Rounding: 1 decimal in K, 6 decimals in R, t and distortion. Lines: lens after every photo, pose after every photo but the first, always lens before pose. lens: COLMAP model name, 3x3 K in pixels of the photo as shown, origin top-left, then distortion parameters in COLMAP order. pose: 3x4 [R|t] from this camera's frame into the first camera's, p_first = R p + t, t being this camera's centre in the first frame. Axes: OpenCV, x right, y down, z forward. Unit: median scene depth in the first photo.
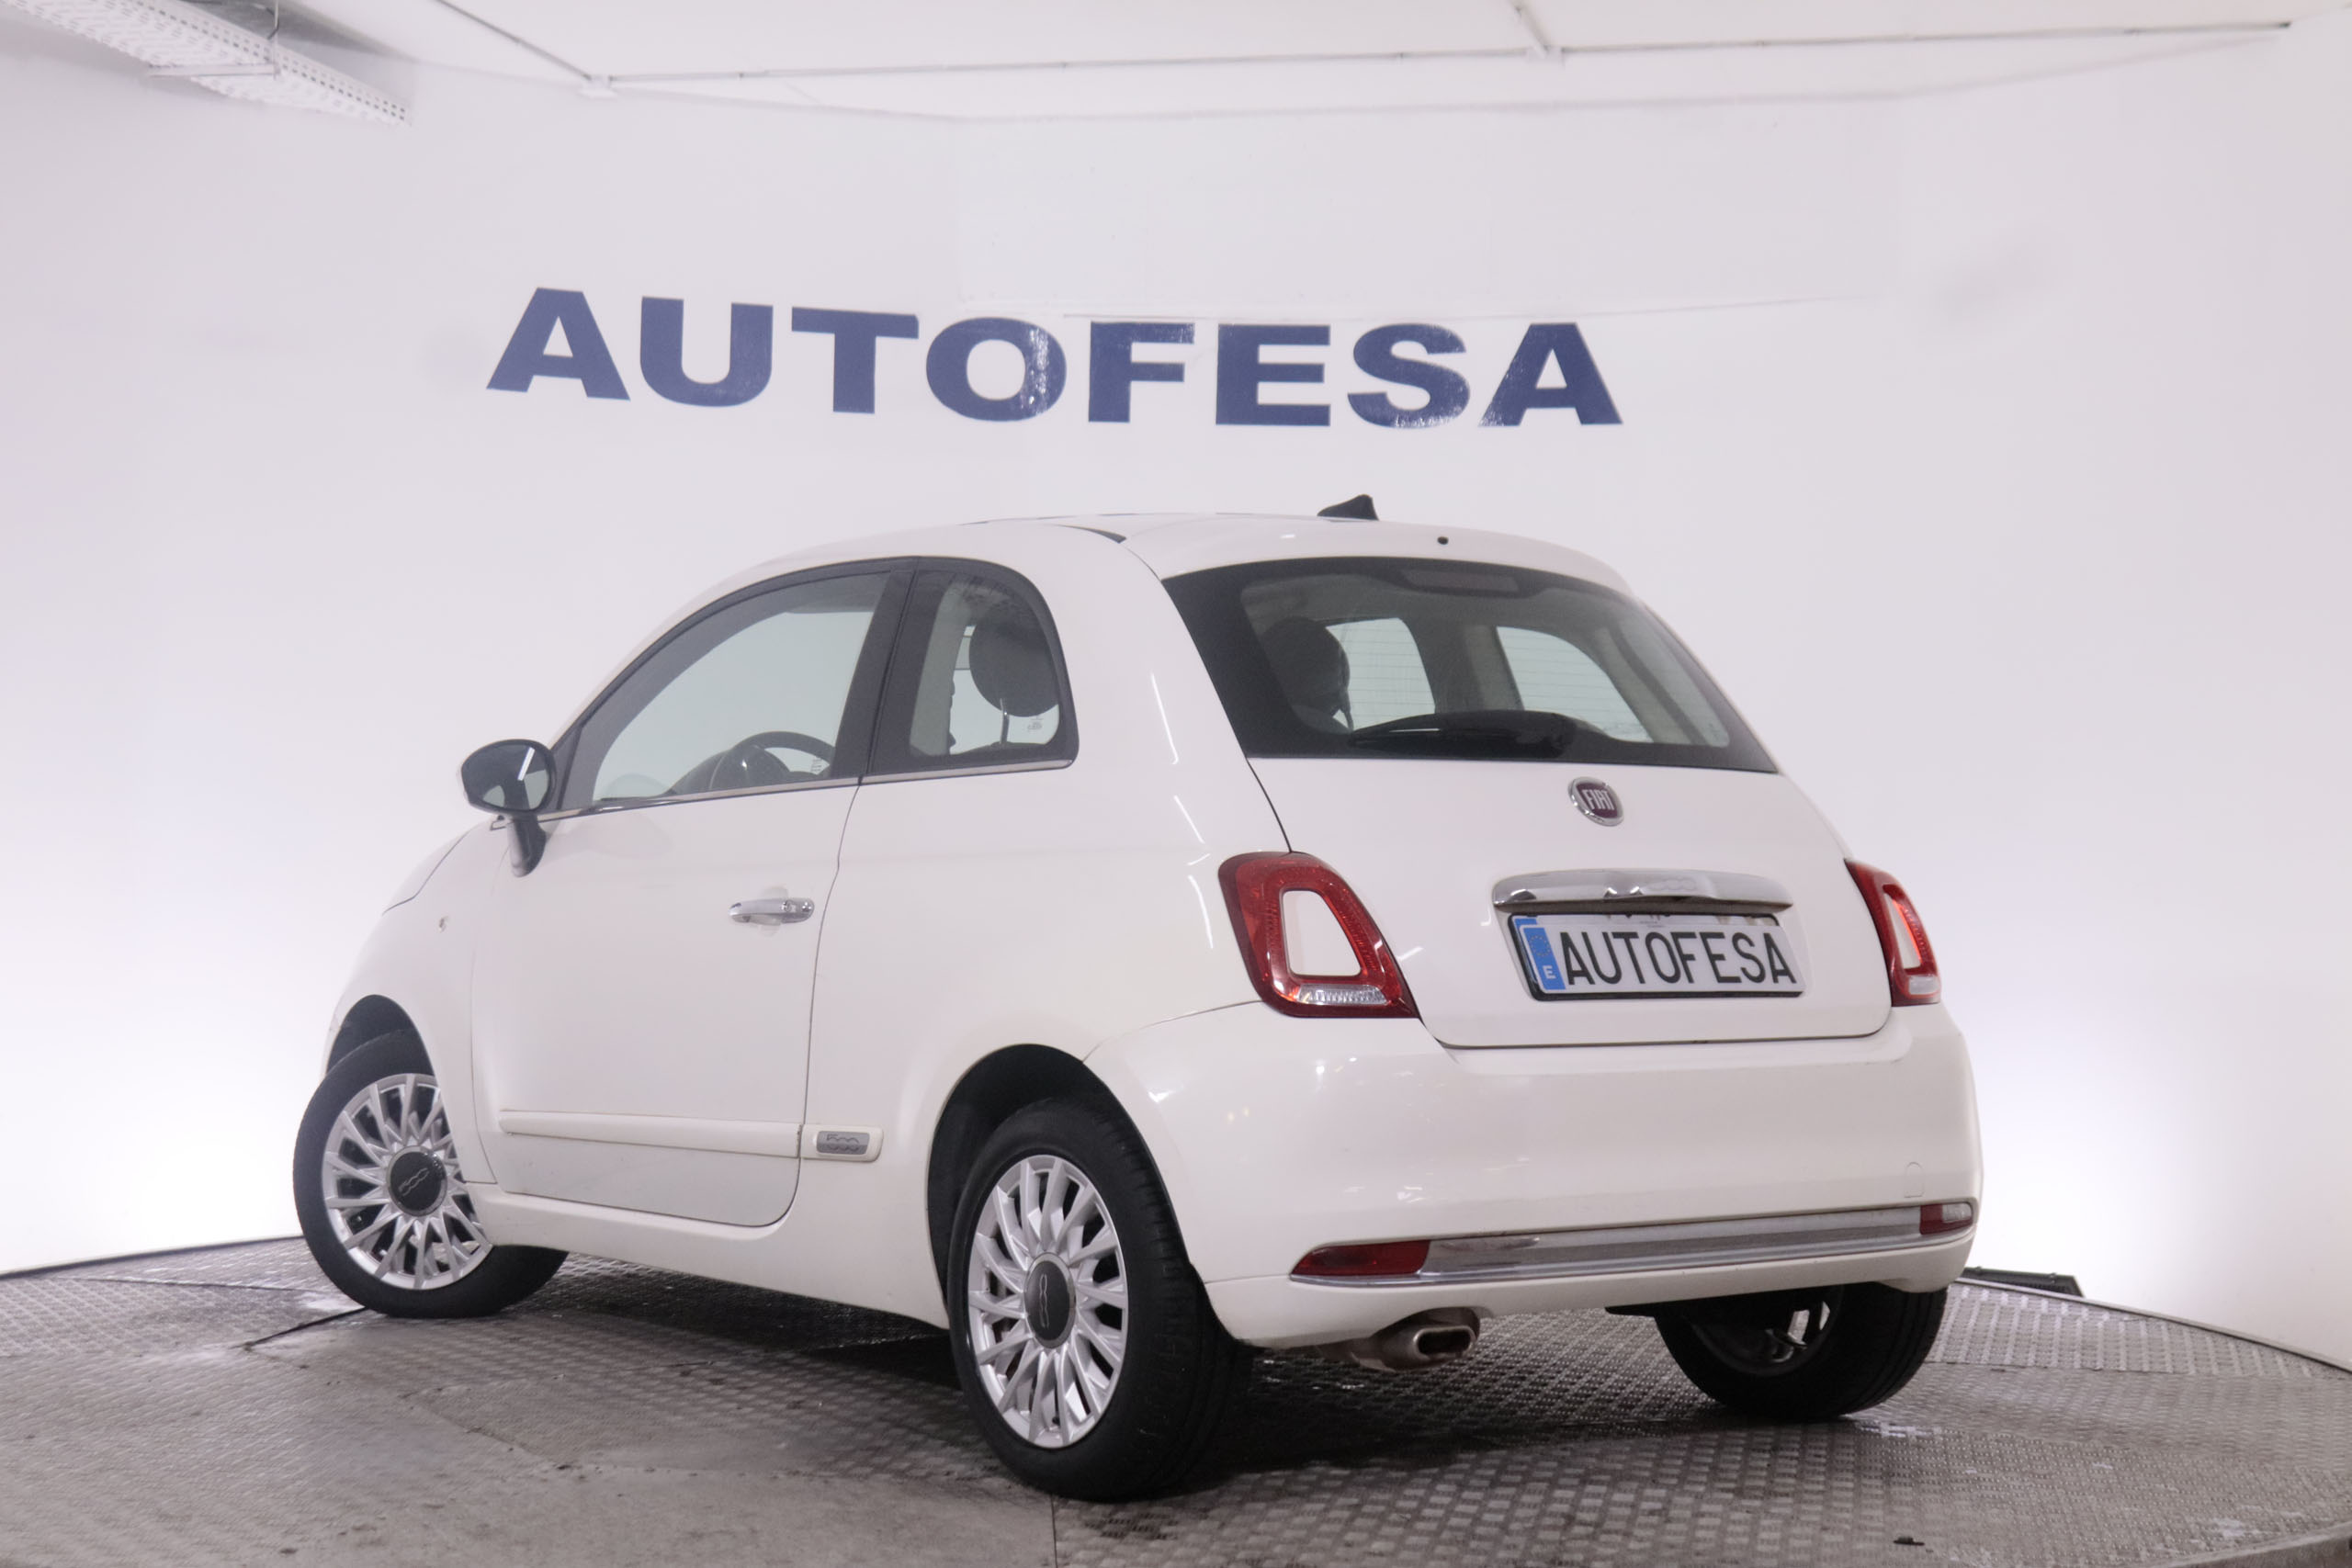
lens RADIAL K [[3837.9, 0, 1177.3], [0, 3837.9, 791.3], [0, 0, 1]] dist [-0.001827, 0.000000]
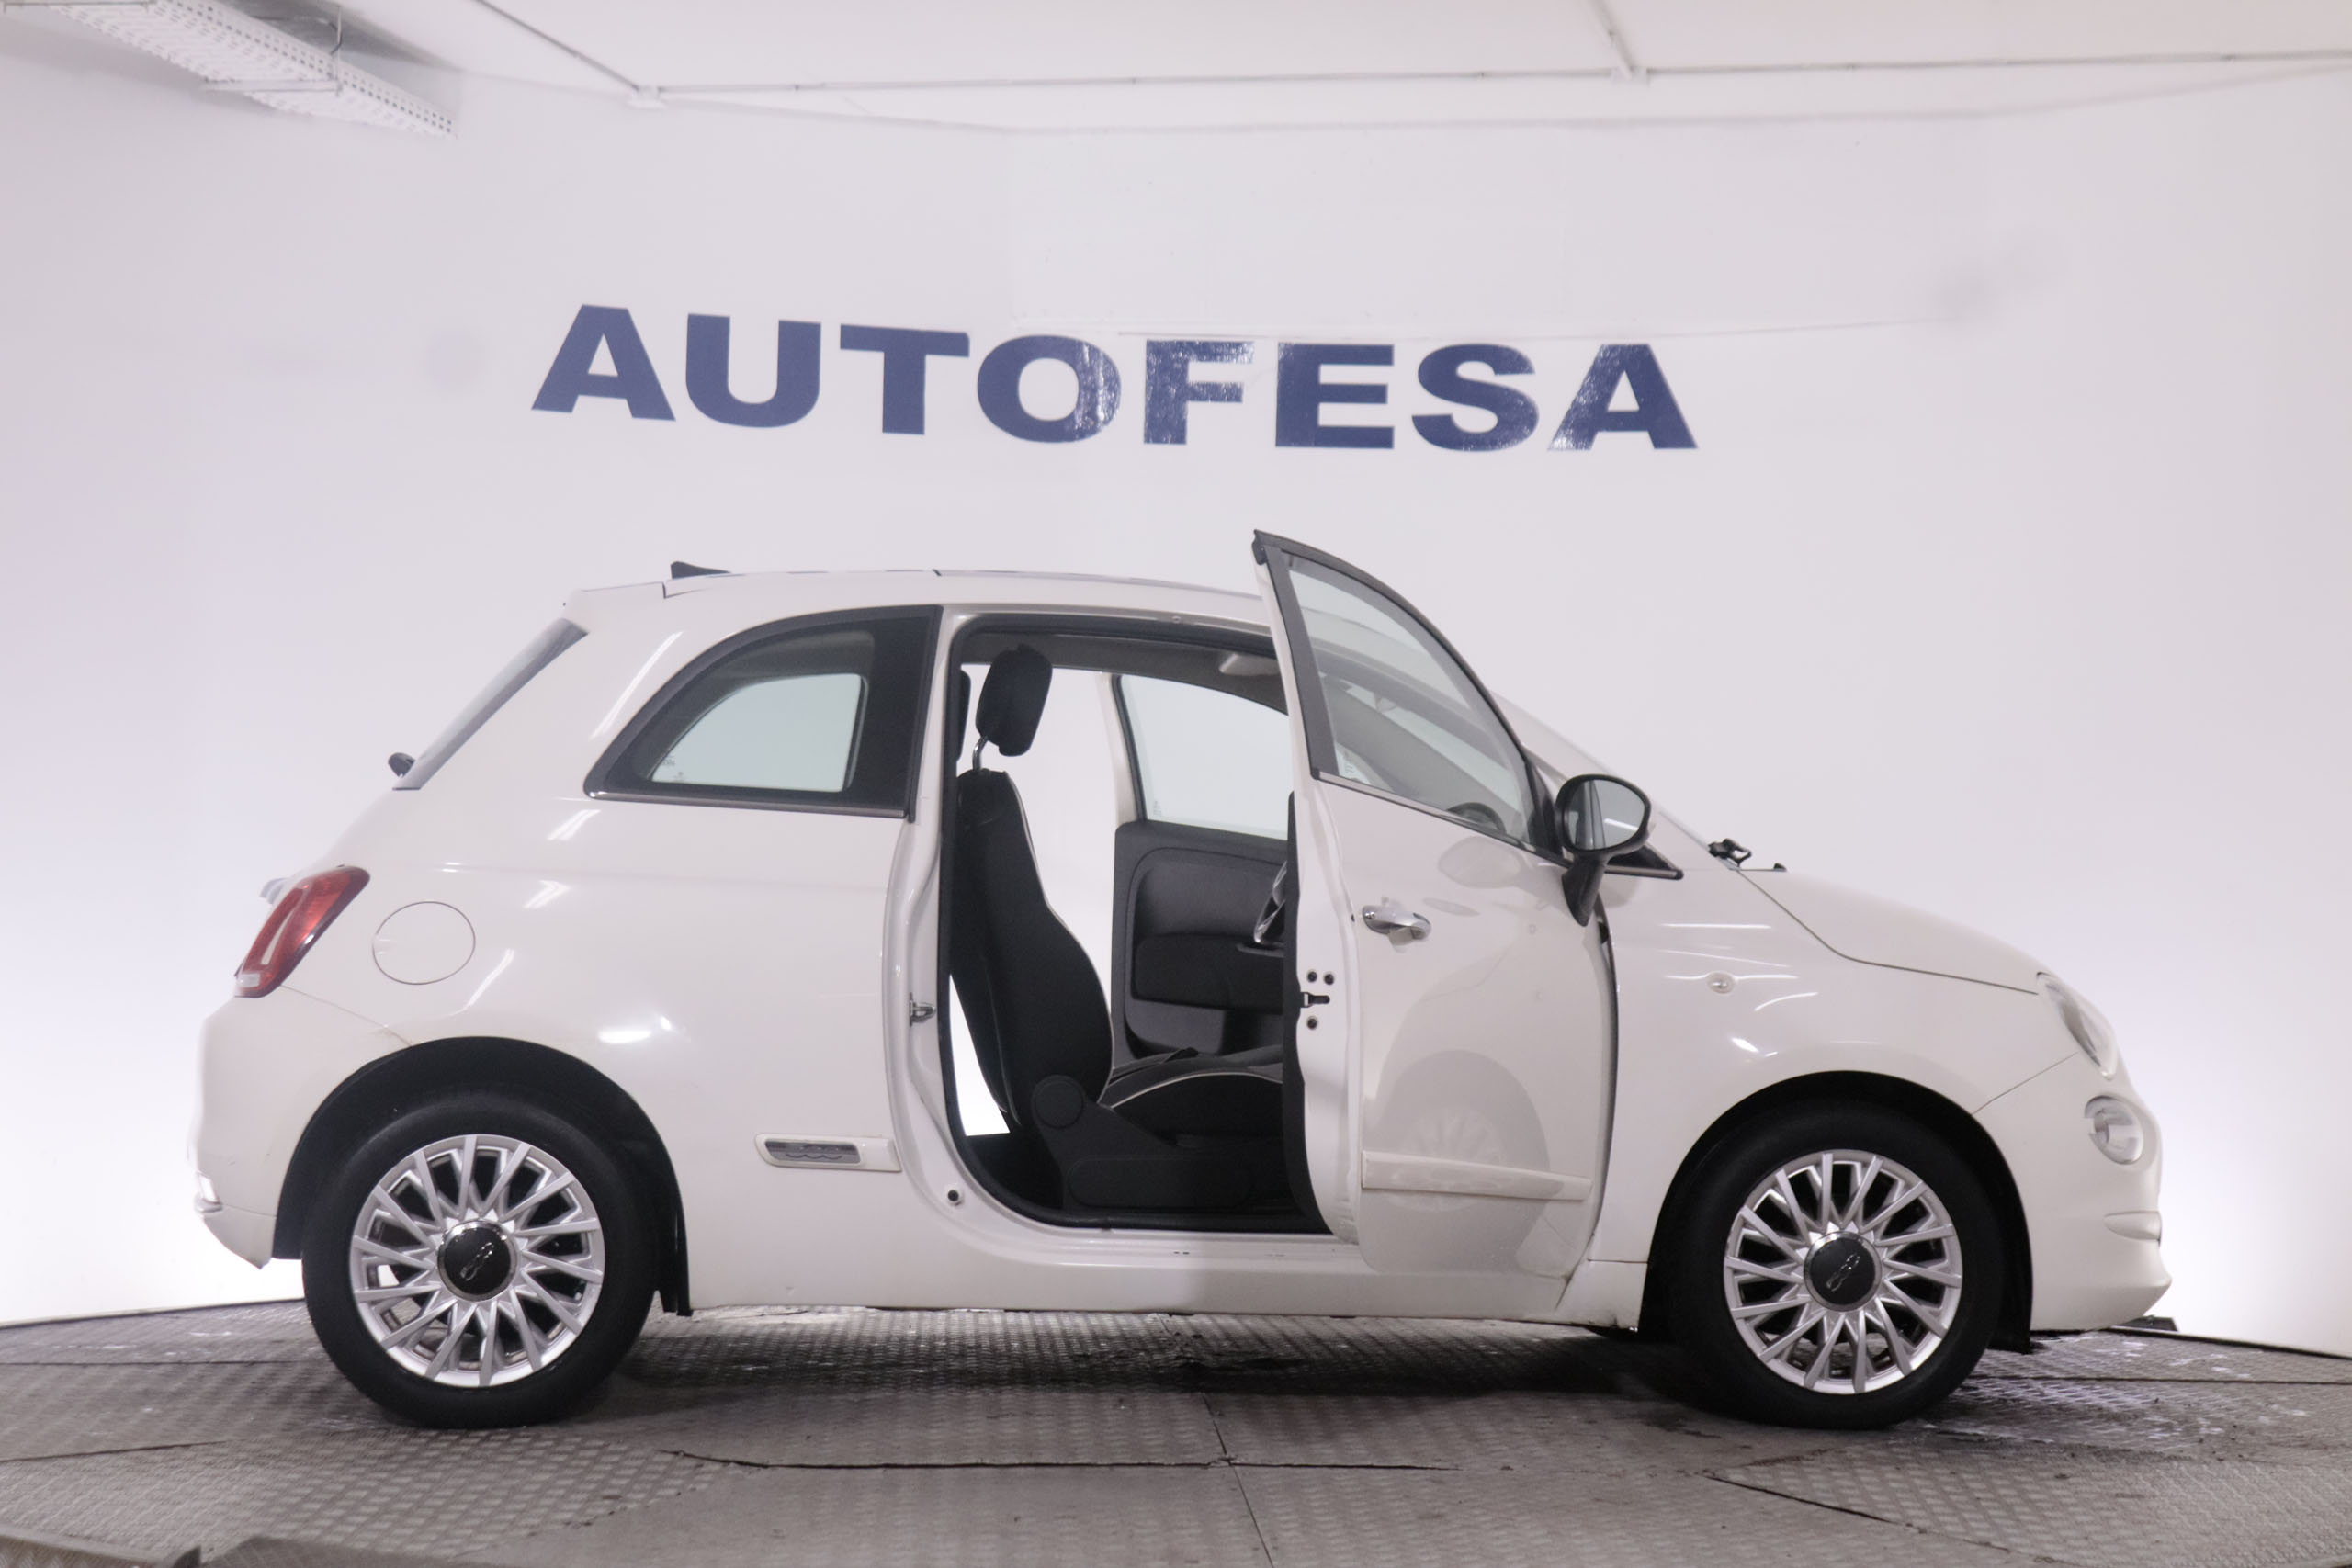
lens RADIAL K [[4351.0, 0, 1183.2], [0, 4351.0, 772.6], [0, 0, 1]] dist [0.007315, 0.000000]
pose [[0.999218, -0.000434, 0.039533, -0.058212], [0.000761, 0.999966, -0.008253, -0.004246], [-0.039528, 0.008277, 0.999184, -0.098660]]
